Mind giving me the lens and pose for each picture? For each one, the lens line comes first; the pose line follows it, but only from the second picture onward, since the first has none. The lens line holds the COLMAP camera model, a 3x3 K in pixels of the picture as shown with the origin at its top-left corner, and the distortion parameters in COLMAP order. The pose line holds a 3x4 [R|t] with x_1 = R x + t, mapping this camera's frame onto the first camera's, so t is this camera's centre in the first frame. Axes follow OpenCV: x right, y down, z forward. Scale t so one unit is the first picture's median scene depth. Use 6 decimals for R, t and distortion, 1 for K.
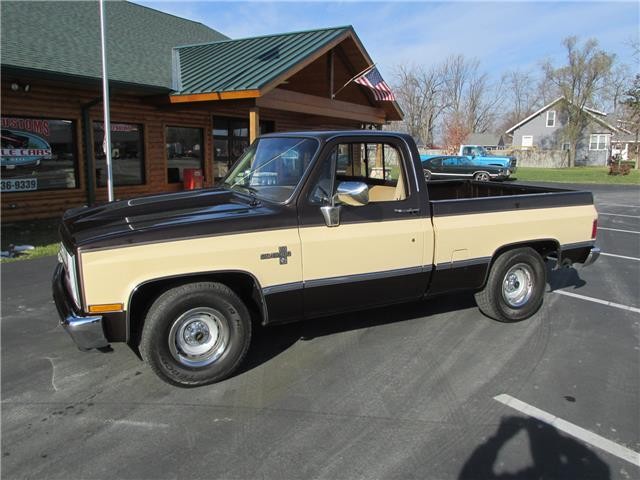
lens RADIAL K [[533.8, 0, 323.2], [0, 533.8, 239.7], [0, 0, 1]] dist [-0.032778, 0.008003]
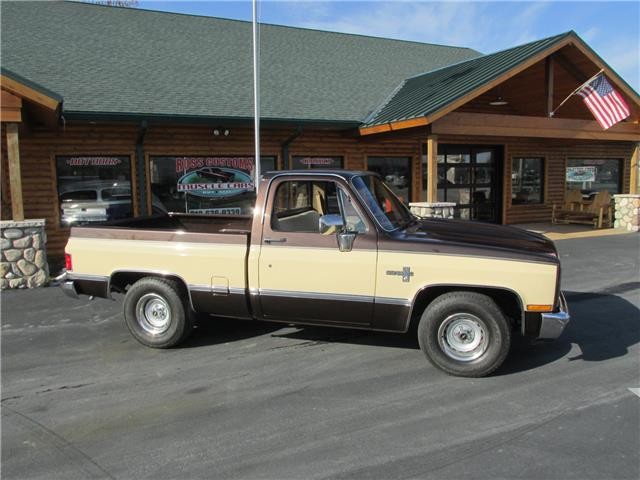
lens RADIAL K [[533.8, 0, 323.2], [0, 533.8, 239.7], [0, 0, 1]] dist [-0.032778, 0.008003]
pose [[0.831106, 0.041821, -0.554539, 0.249942], [-0.065420, 0.997597, -0.022811, -0.027233], [0.552252, 0.055236, 0.831845, 0.110557]]
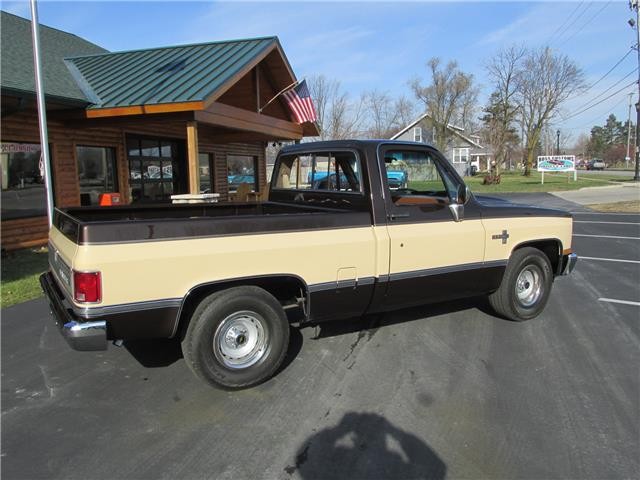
lens RADIAL K [[533.8, 0, 323.2], [0, 533.8, 239.7], [0, 0, 1]] dist [-0.032778, 0.008003]
pose [[0.966718, -0.062707, 0.248041, -0.153289], [0.071683, 0.997053, -0.027316, -0.011657], [-0.245597, 0.044187, 0.968364, 0.093317]]
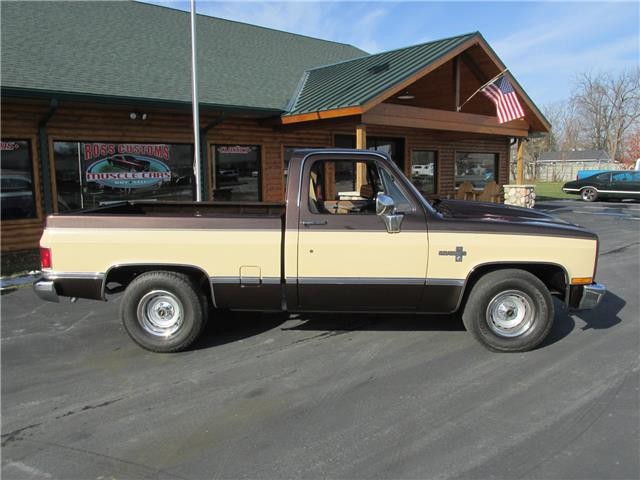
lens RADIAL K [[533.8, 0, 323.2], [0, 533.8, 239.7], [0, 0, 1]] dist [-0.032778, 0.008003]
pose [[0.948717, 0.019783, -0.315507, 0.115891], [-0.030277, 0.999138, -0.028392, -0.011612], [0.314673, 0.036489, 0.948498, 0.073433]]
